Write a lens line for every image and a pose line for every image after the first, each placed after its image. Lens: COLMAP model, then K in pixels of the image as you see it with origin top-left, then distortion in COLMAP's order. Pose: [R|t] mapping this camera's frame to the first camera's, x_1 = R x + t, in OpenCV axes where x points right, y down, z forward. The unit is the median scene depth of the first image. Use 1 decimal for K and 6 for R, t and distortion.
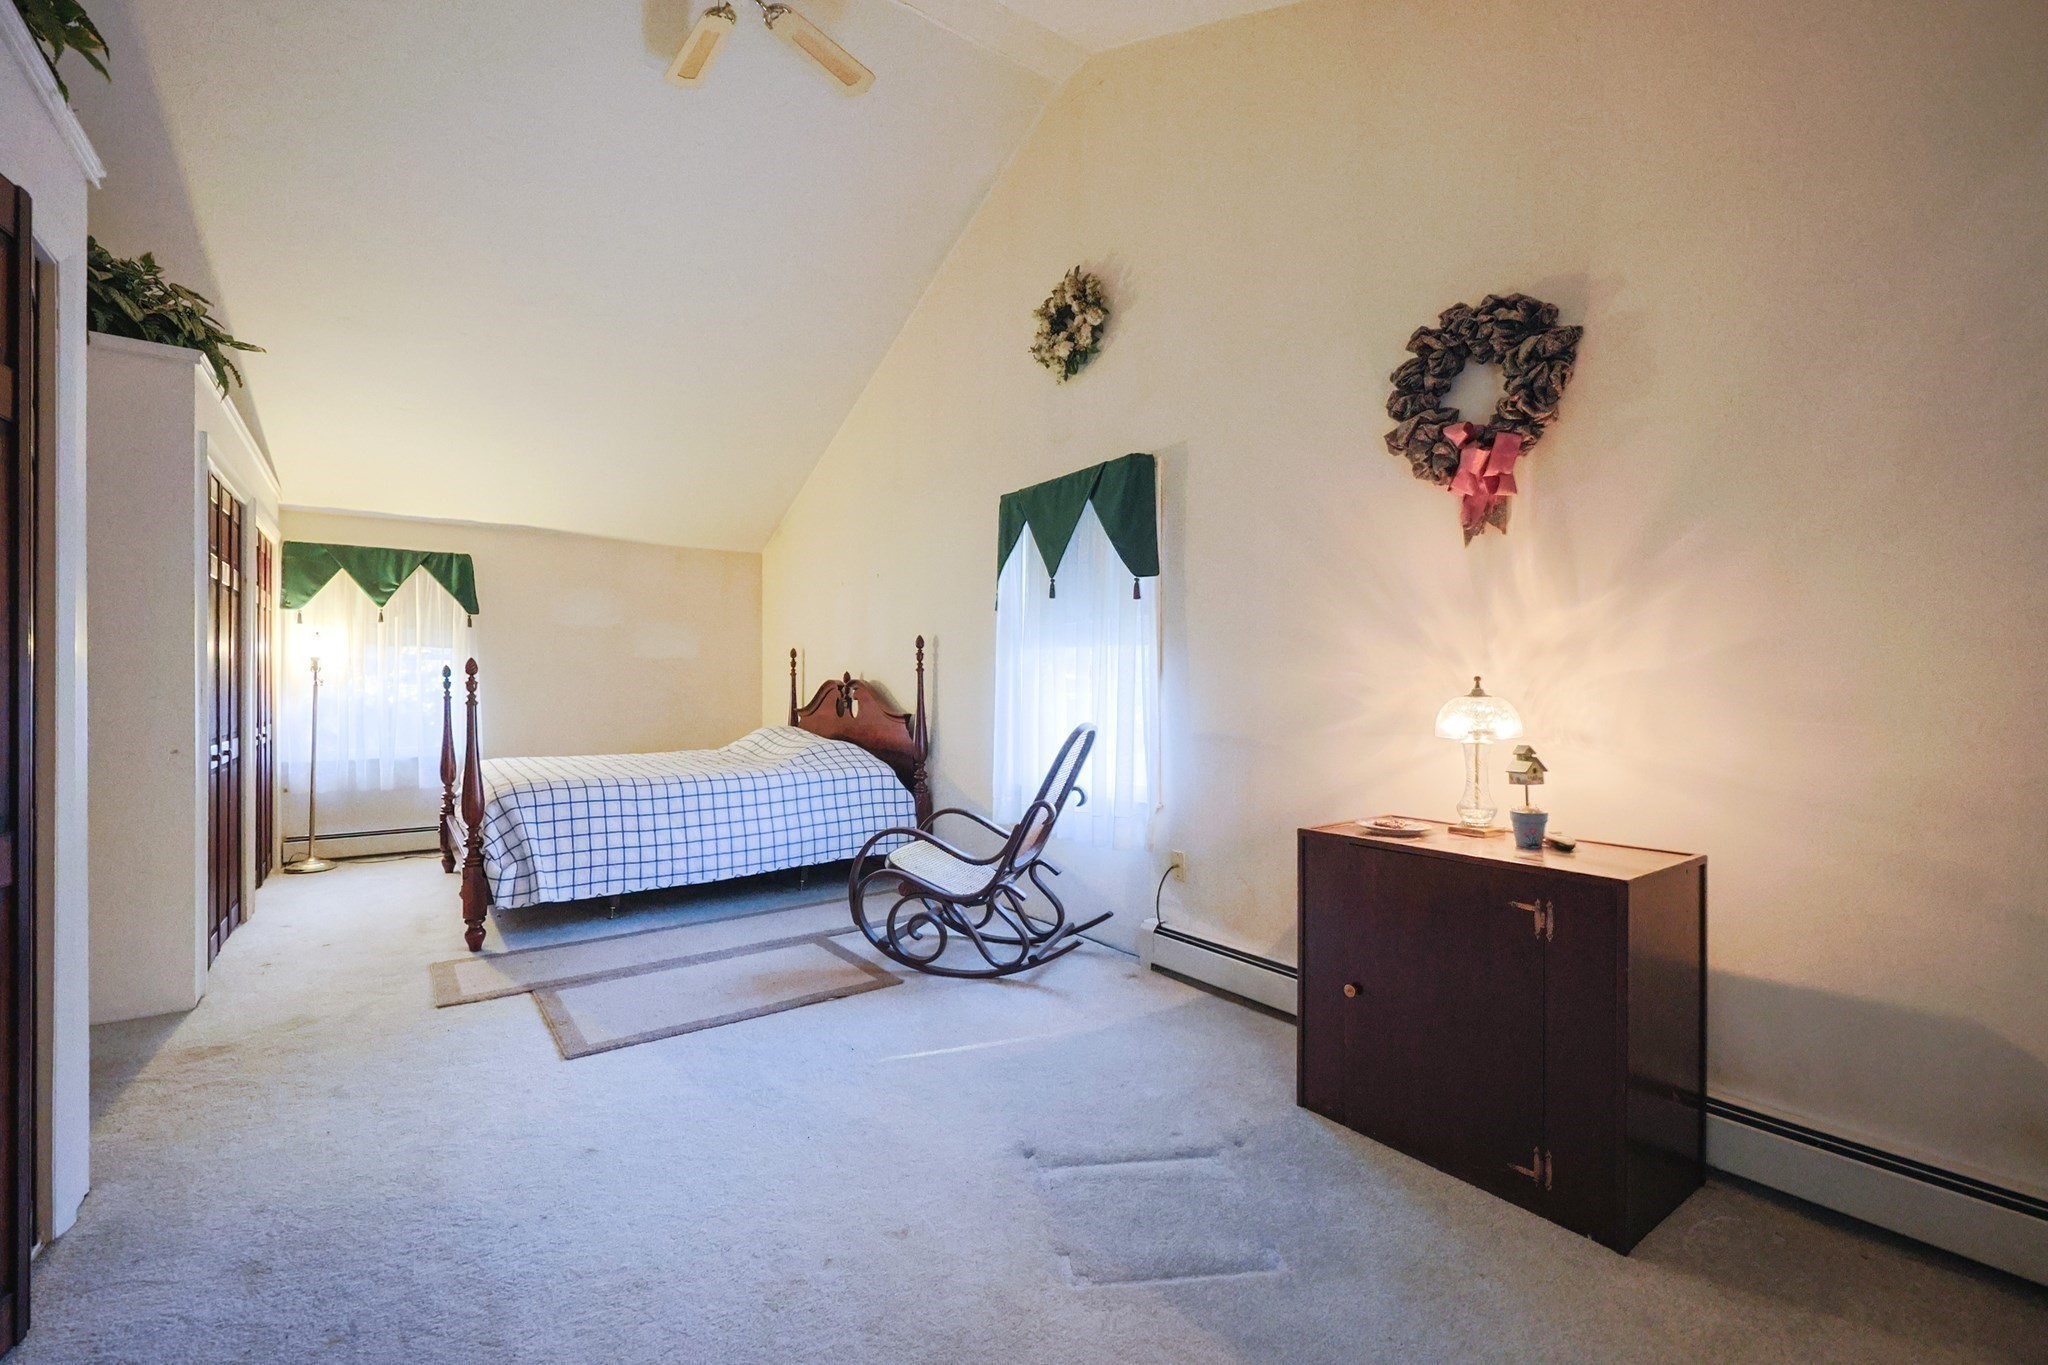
lens RADIAL K [[886.9, 0, 1035.7], [0, 886.9, 686.0], [0, 0, 1]] dist [0.000995, 0.000529]
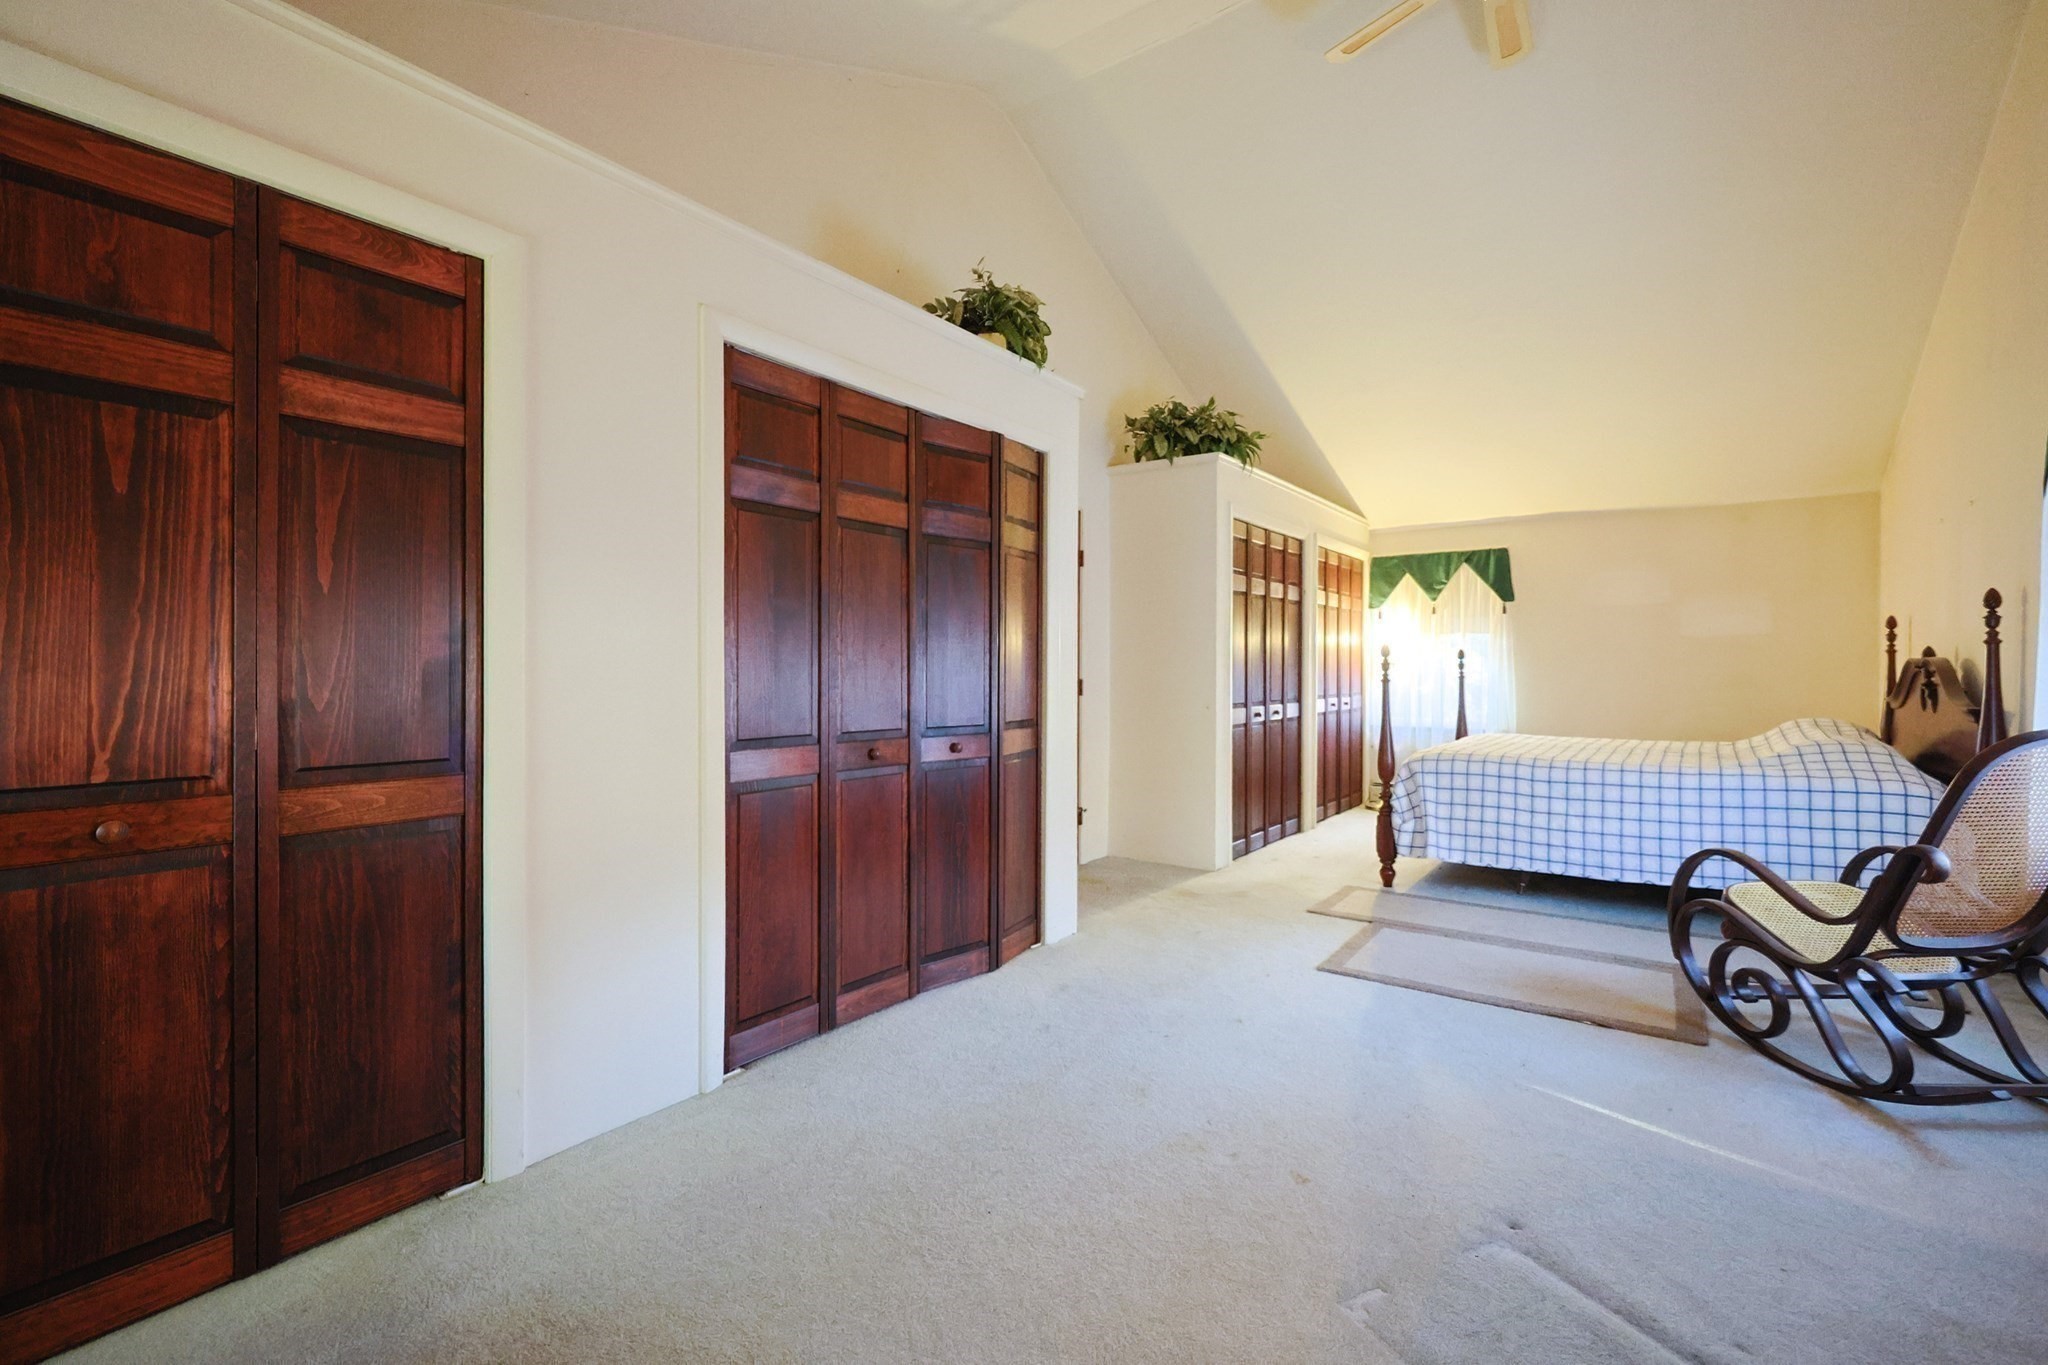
lens RADIAL K [[886.9, 0, 1038.4], [0, 886.9, 670.8], [0, 0, 1]] dist [0.000995, 0.000529]
pose [[0.304714, 0.002689, -0.952440, 0.351829], [-0.001400, 0.999996, 0.002376, 0.003573], [0.952443, 0.000609, 0.304717, 0.174306]]
